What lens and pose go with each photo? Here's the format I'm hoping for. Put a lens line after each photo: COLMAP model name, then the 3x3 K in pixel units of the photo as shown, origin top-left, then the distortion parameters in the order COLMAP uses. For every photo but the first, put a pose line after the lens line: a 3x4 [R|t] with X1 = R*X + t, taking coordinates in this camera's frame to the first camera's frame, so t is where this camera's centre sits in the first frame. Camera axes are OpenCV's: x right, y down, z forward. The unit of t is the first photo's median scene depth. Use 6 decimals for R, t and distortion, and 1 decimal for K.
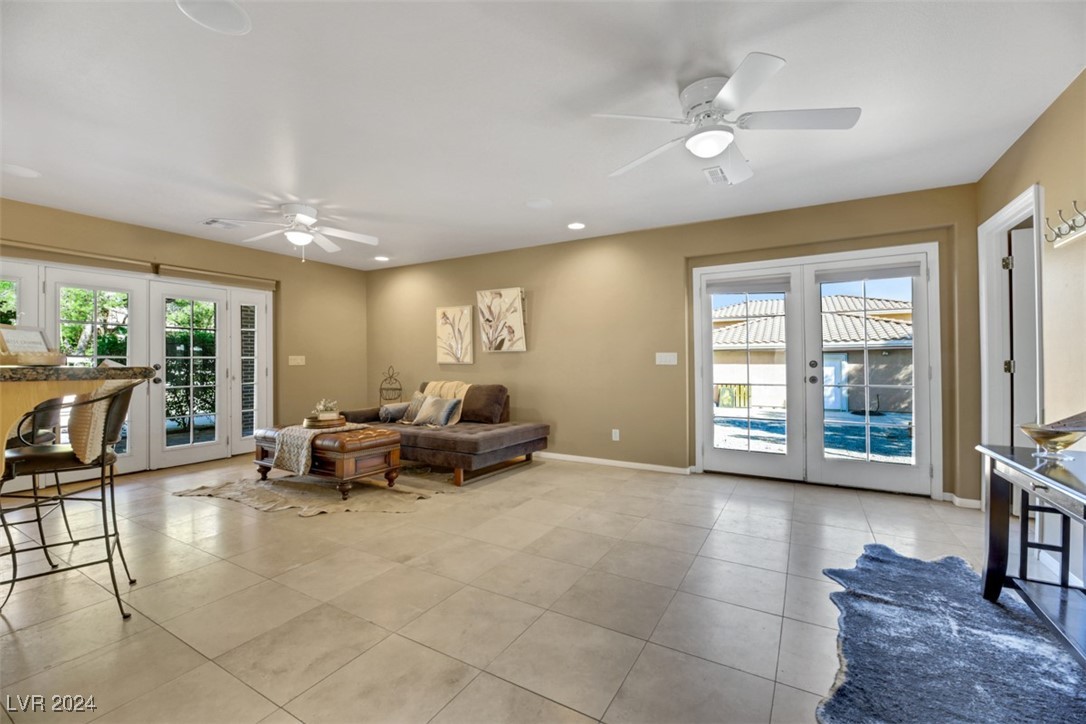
lens RADIAL K [[456.9, 0, 553.6], [0, 456.9, 359.7], [0, 0, 1]] dist [-0.003855, -0.000688]
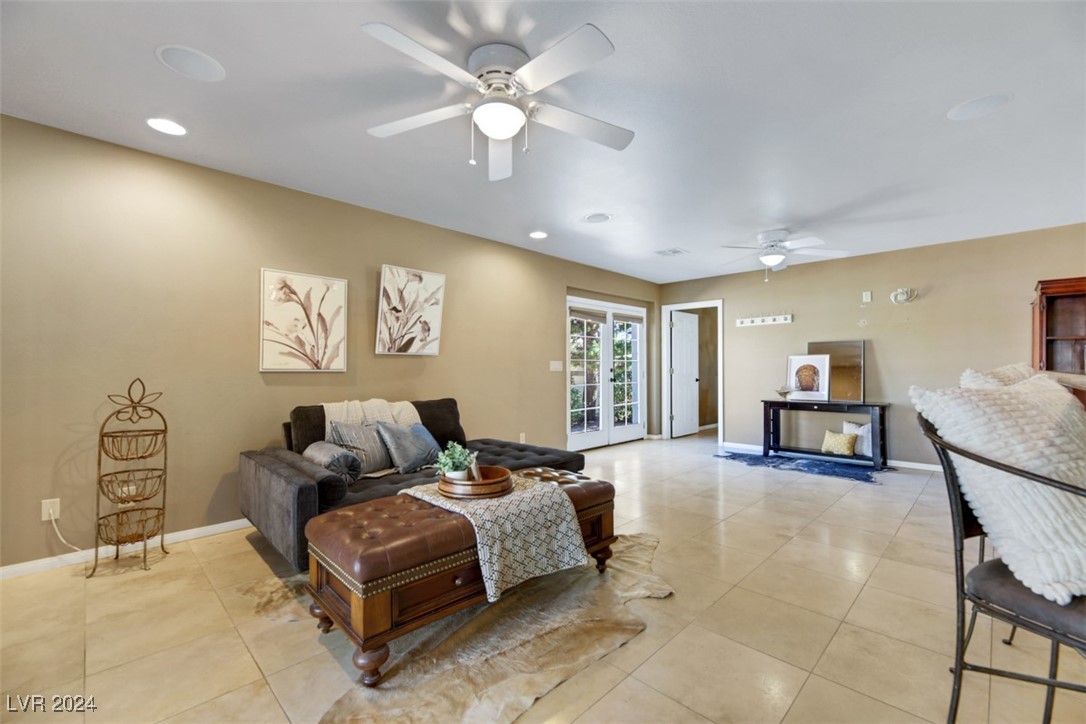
lens RADIAL K [[443.3, 0, 549.7], [0, 443.3, 362.8], [0, 0, 1]] dist [-0.002185, -0.000104]
pose [[0.259751, 0.015228, 0.965556, -0.746402], [-0.002936, 0.999883, -0.014980, 0.005281], [-0.965671, 0.001056, 0.259765, 0.602808]]
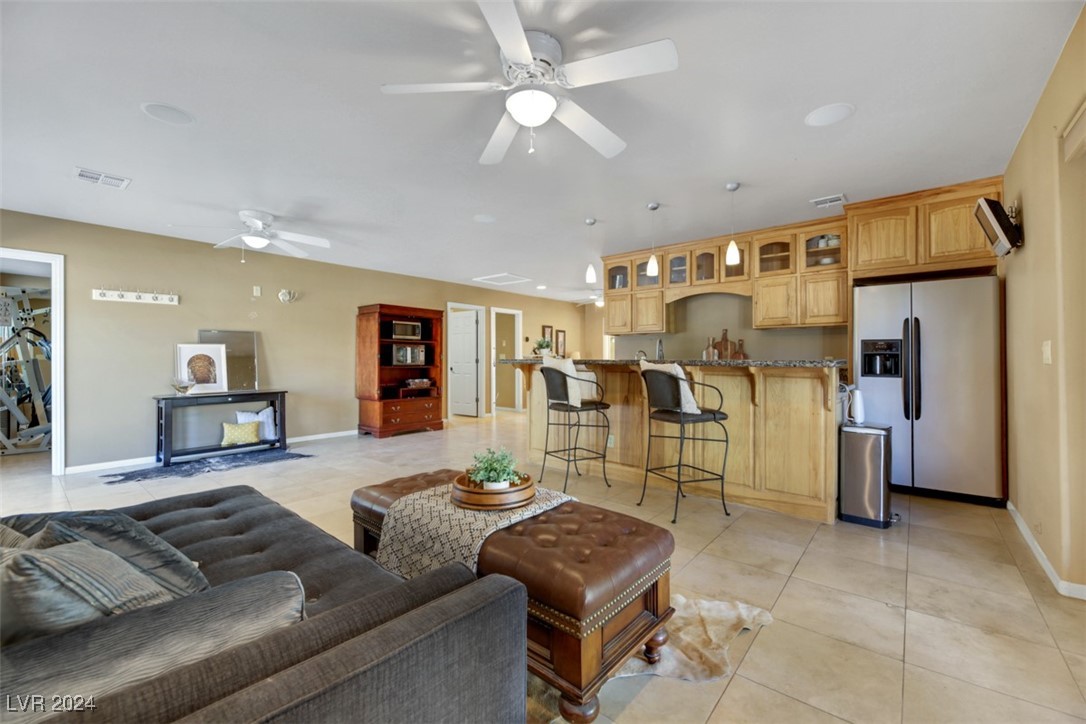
lens RADIAL K [[458.0, 0, 546.9], [0, 458.0, 356.9], [0, 0, 1]] dist [-0.002220, -0.000079]
pose [[-0.983721, 0.003444, 0.179670, -0.488887], [0.002047, 0.999966, -0.007960, 0.006951], [-0.179691, -0.007463, -0.983695, 1.098543]]
